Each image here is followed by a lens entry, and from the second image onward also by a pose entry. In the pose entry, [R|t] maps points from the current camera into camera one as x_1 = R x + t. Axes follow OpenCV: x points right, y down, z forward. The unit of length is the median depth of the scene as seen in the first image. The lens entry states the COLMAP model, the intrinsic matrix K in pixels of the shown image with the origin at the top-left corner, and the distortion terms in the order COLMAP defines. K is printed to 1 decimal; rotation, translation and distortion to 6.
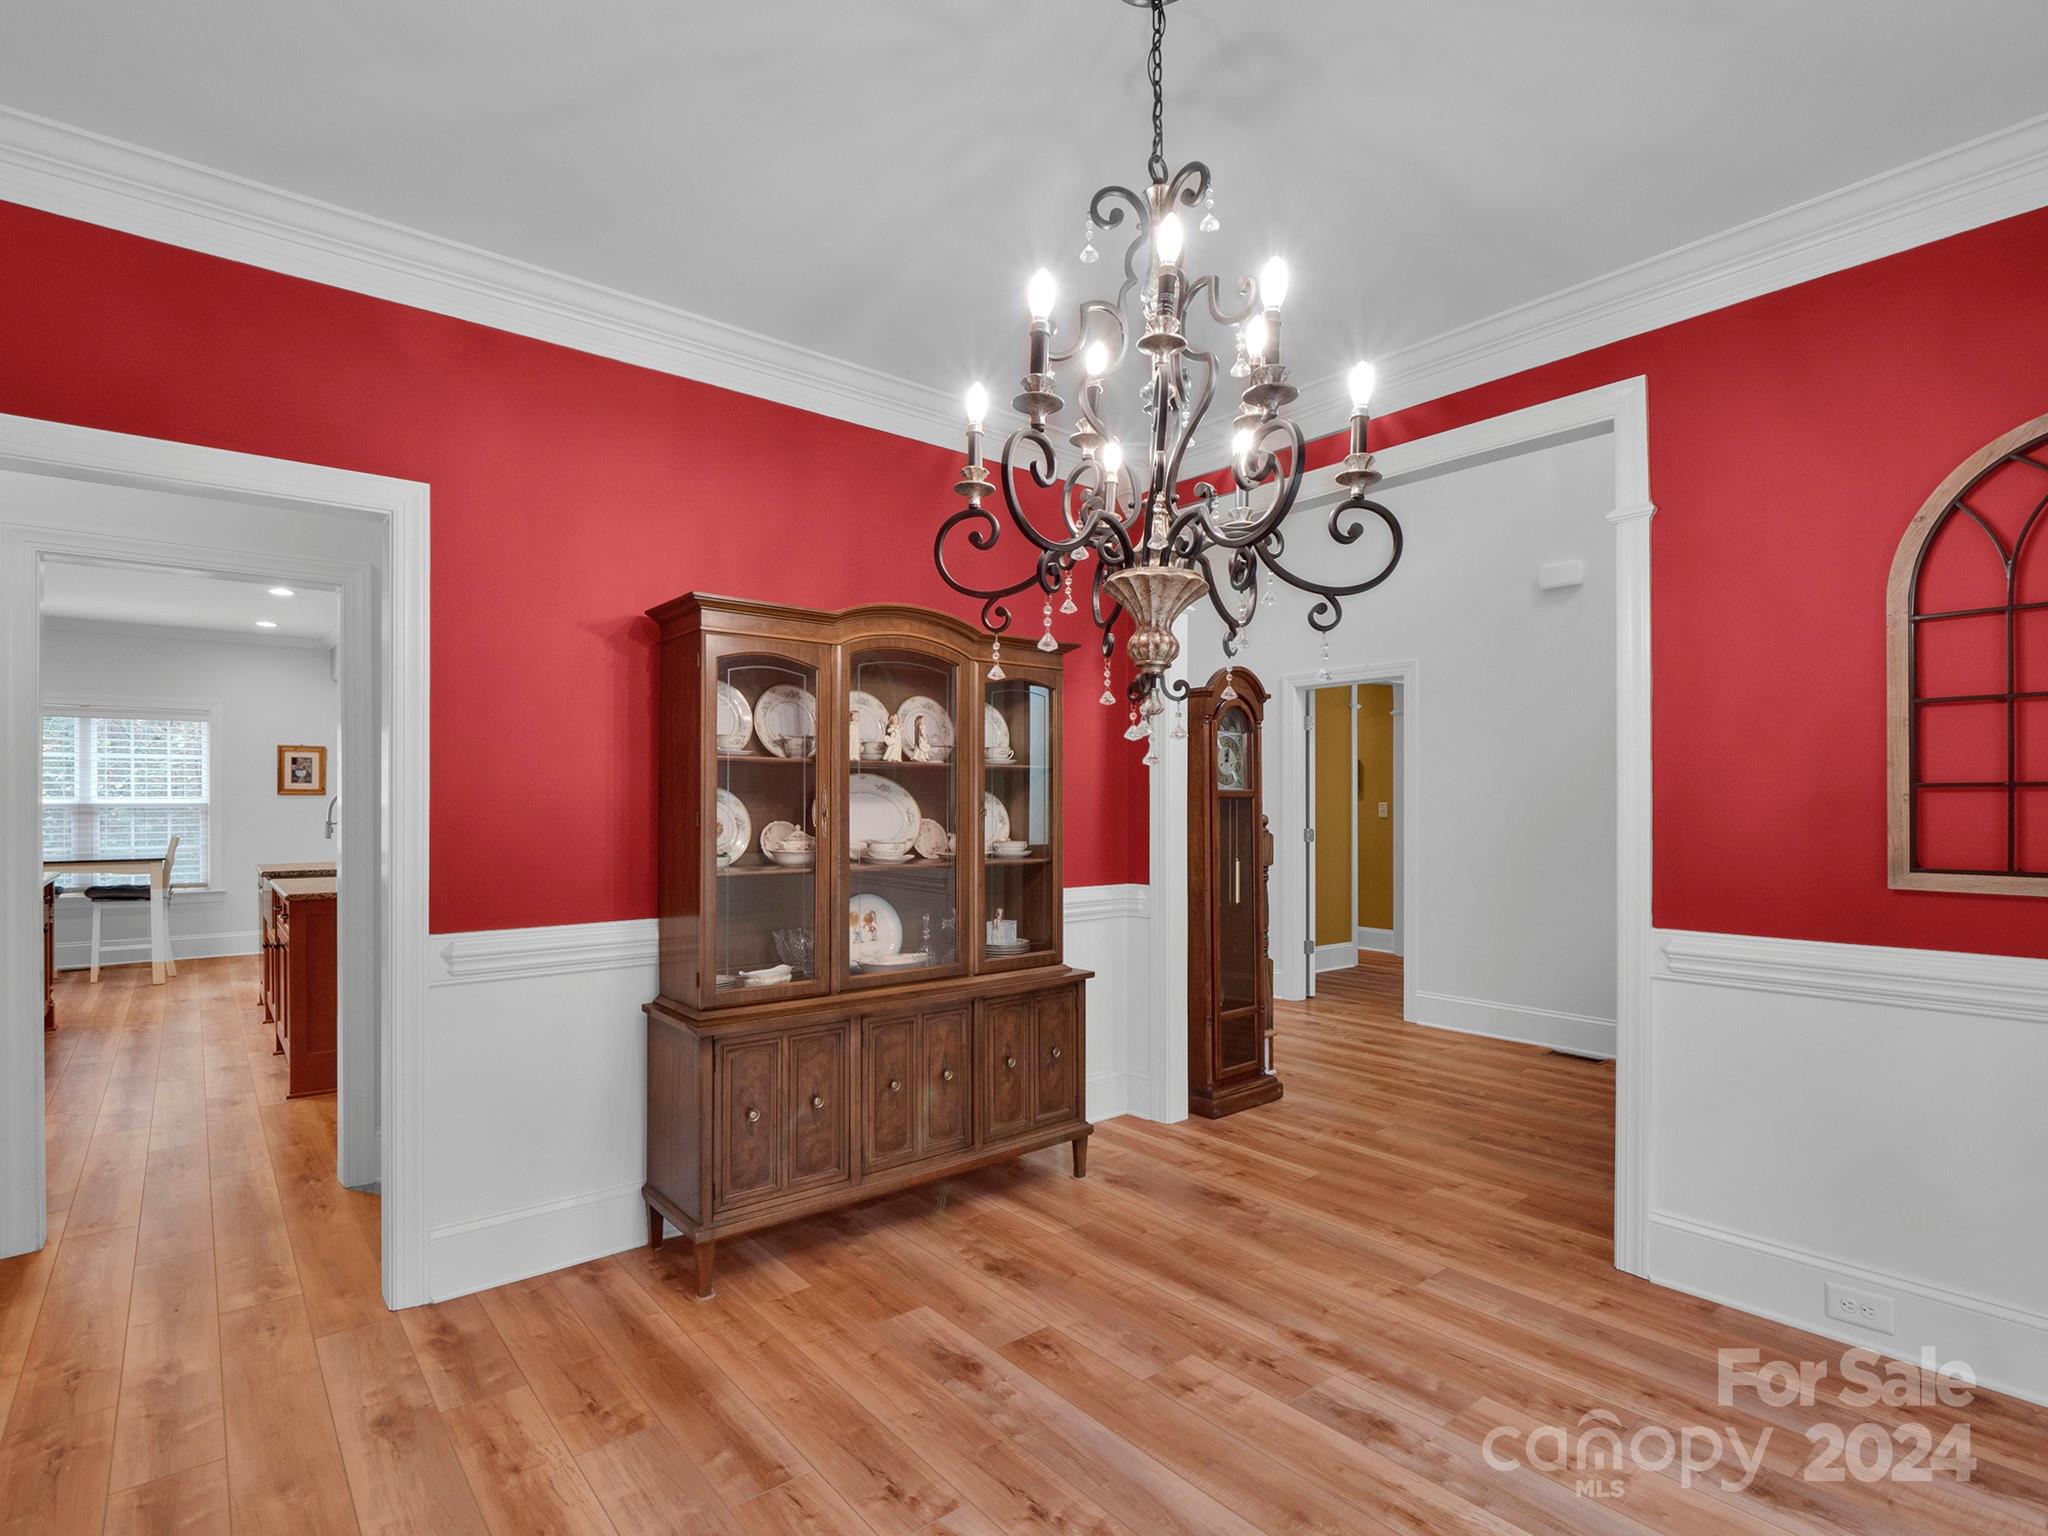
lens RADIAL K [[1032.7, 0, 999.4], [0, 1032.7, 798.7], [0, 0, 1]] dist [-0.023051, -0.000046]
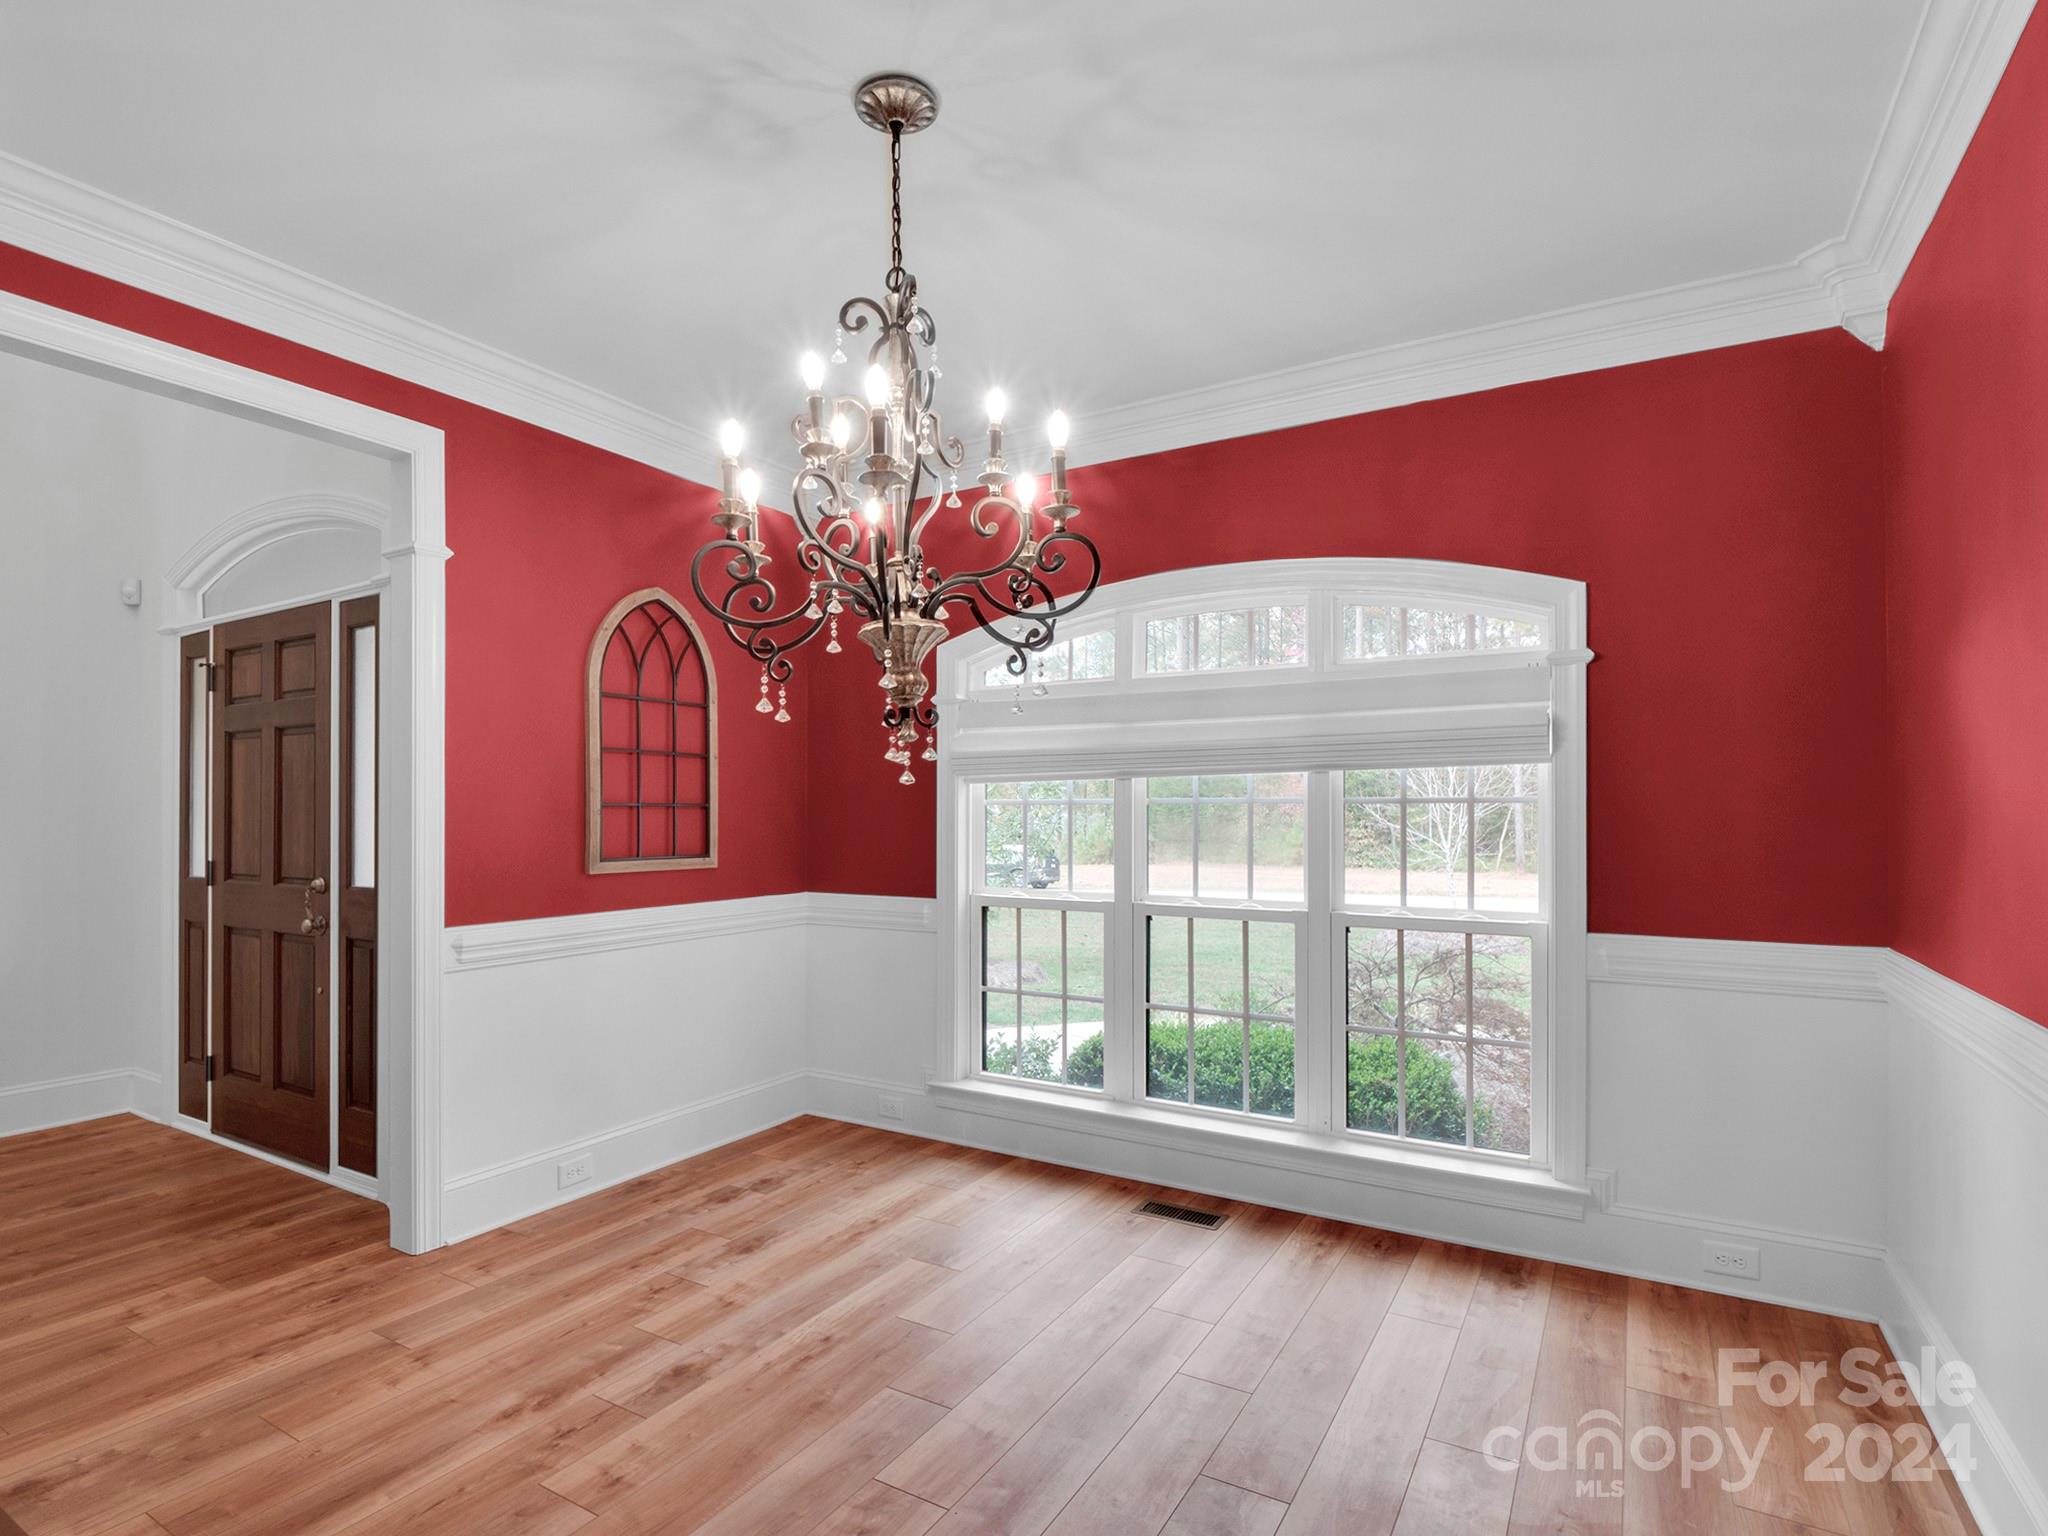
lens RADIAL K [[1032.7, 0, 1016.9], [0, 1032.7, 807.2], [0, 0, 1]] dist [-0.023051, -0.000046]
pose [[-0.351987, 0.005316, 0.935990, -0.662722], [-0.001954, 0.999978, -0.006414, 0.001127], [-0.936003, -0.004087, -0.351968, 0.860436]]
